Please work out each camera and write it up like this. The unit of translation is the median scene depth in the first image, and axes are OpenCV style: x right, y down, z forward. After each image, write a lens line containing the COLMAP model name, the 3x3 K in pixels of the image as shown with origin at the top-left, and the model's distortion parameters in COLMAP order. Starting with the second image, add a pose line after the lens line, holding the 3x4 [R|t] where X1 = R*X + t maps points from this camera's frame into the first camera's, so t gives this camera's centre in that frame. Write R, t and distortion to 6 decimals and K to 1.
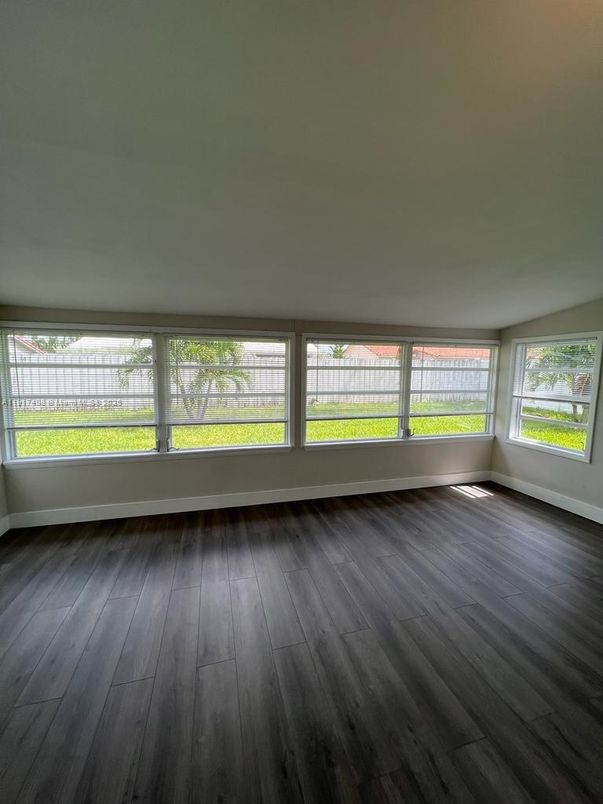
lens RADIAL K [[319.8, 0, 301.8], [0, 319.8, 397.1], [0, 0, 1]] dist [-0.001502, -0.000122]
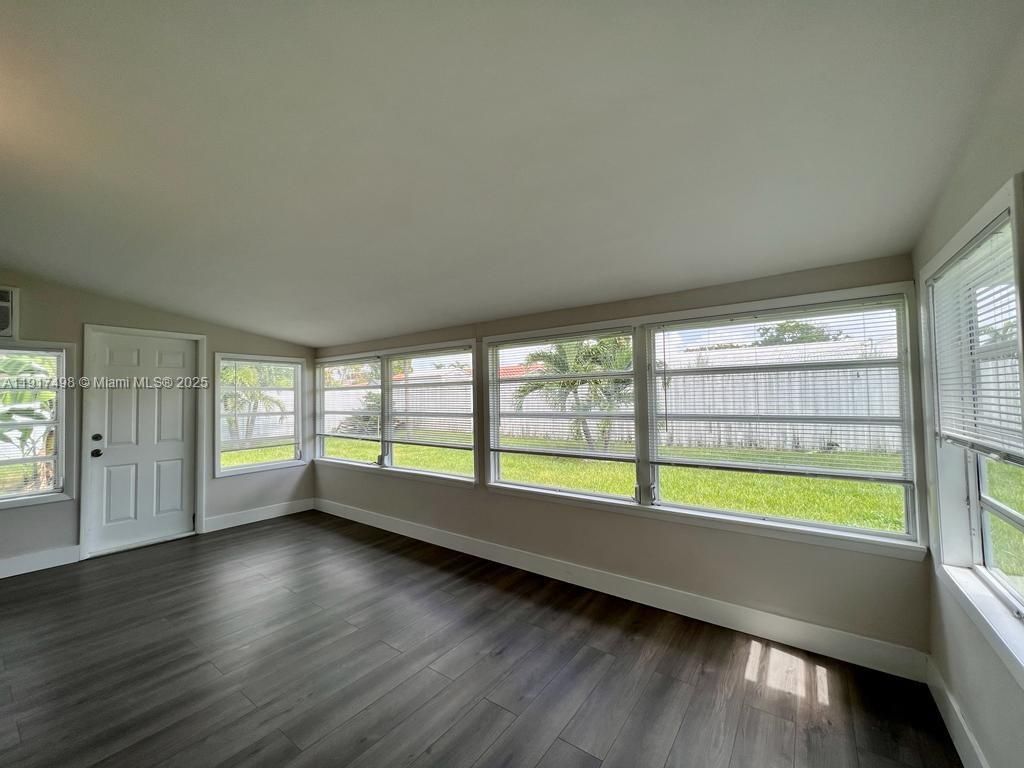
lens RADIAL K [[407.3, 0, 511.7], [0, 407.3, 383.1], [0, 0, 1]] dist [-0.001502, -0.000122]
pose [[0.622117, -0.045059, -0.781626, 0.822428], [-0.044486, 0.994695, -0.092749, 0.001630], [0.781659, 0.092473, 0.616812, 0.440974]]
